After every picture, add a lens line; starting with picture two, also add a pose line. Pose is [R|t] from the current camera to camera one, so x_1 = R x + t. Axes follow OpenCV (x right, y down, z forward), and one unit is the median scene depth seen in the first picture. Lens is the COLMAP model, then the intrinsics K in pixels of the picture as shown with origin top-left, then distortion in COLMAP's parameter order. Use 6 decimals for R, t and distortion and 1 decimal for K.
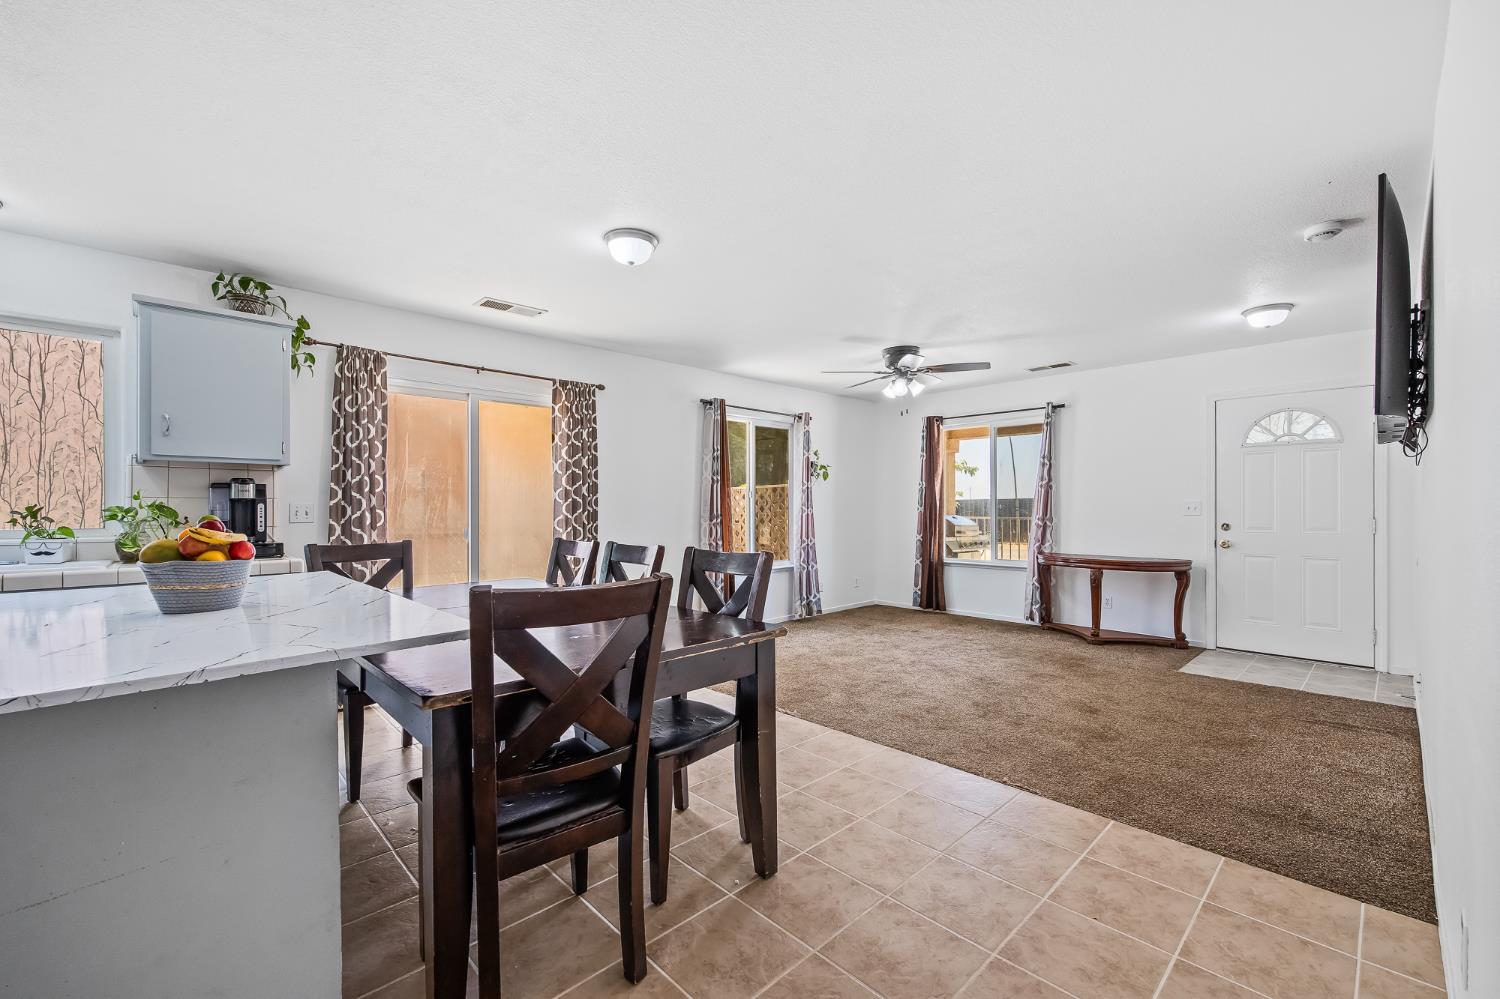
lens RADIAL K [[620.3, 0, 755.2], [0, 620.3, 506.9], [0, 0, 1]] dist [0.001797, -0.000062]
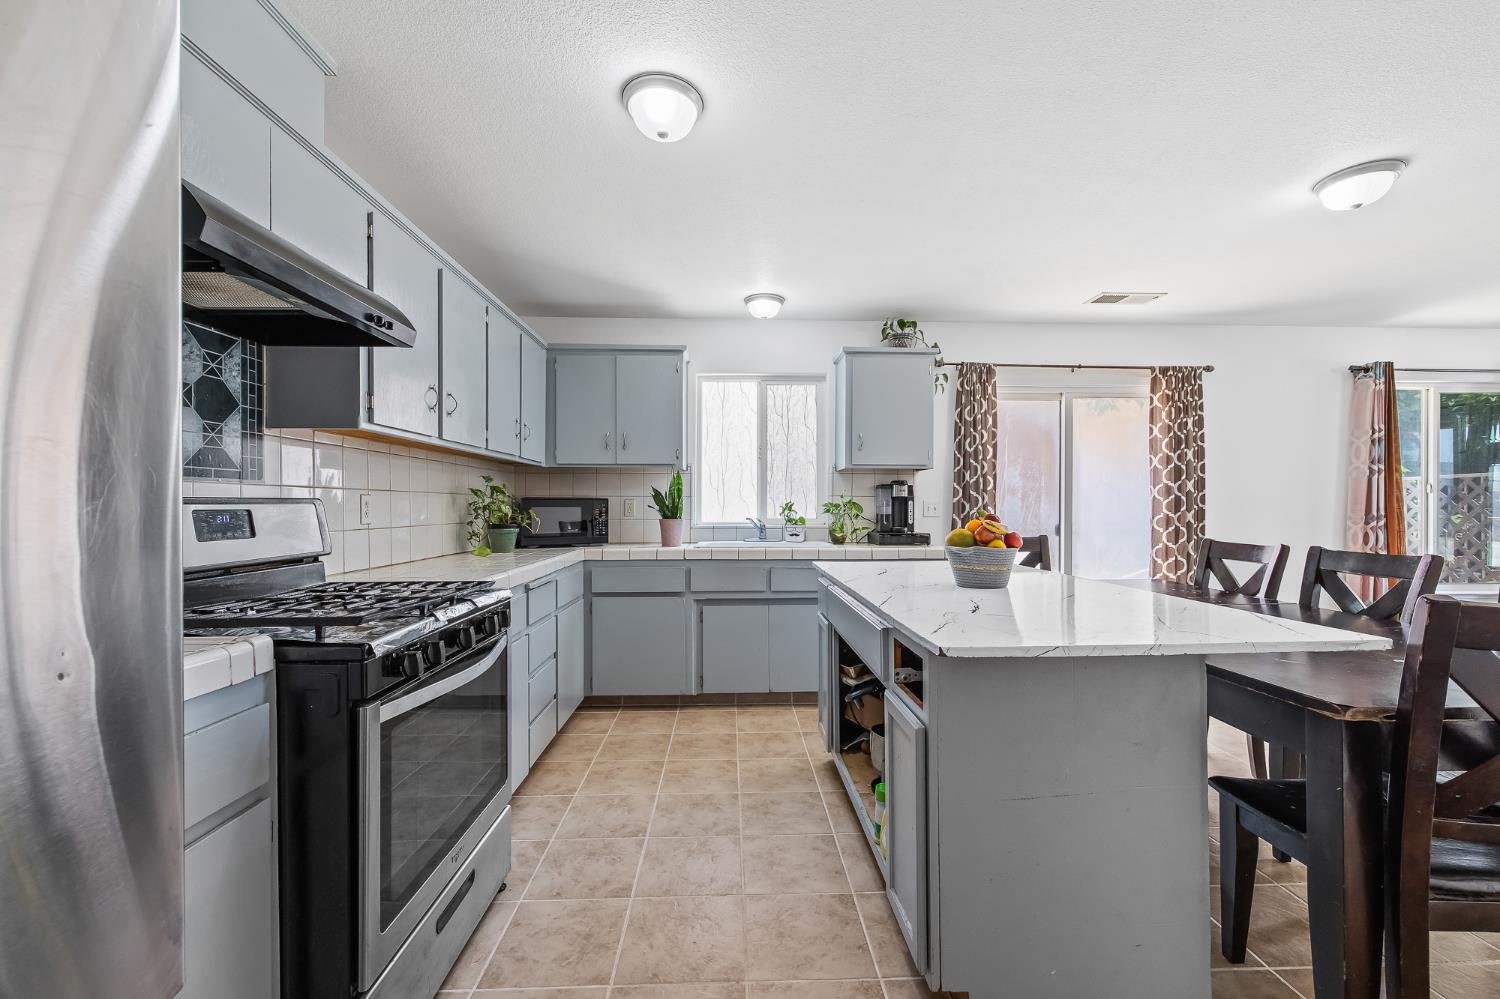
lens RADIAL K [[605.3, 0, 746.1], [0, 605.3, 509.0], [0, 0, 1]] dist [-0.001278, 0.000947]
pose [[0.738391, 0.009722, -0.674303, -0.163353], [-0.004053, 0.999942, 0.009979, 0.000432], [0.674361, -0.004635, 0.738388, -0.082461]]
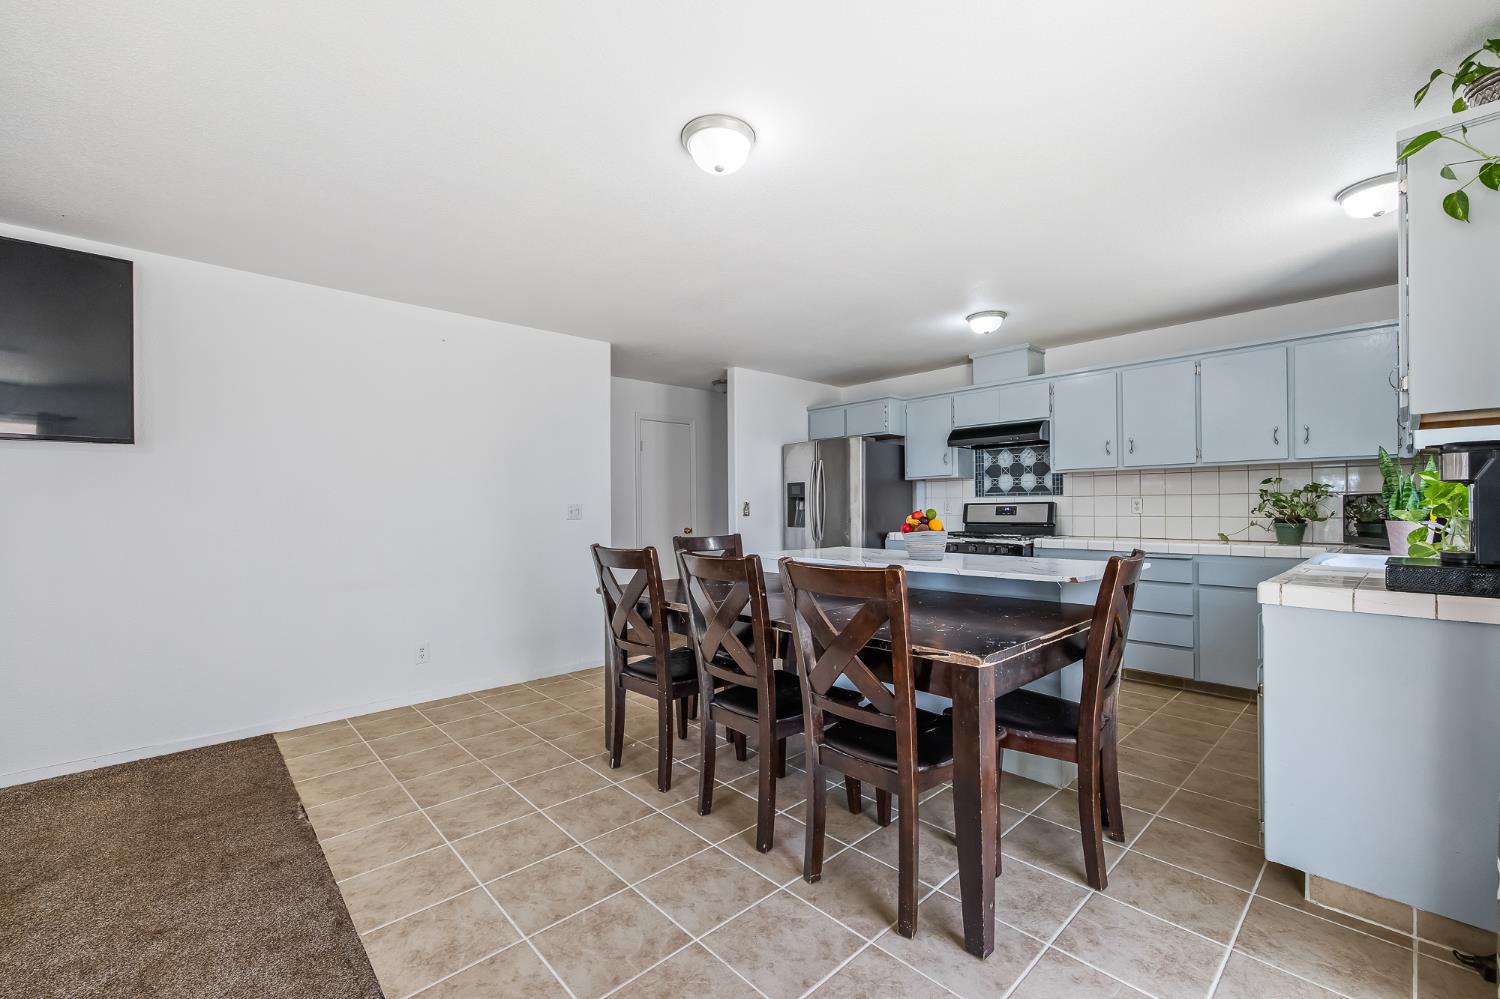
lens RADIAL K [[620.3, 0, 756.5], [0, 620.3, 508.4], [0, 0, 1]] dist [0.001797, -0.000062]
pose [[-0.999804, 0.012765, 0.015143, -0.161062], [0.012795, 0.999916, 0.001835, 0.000862], [-0.015118, 0.002029, -0.999884, 1.109727]]
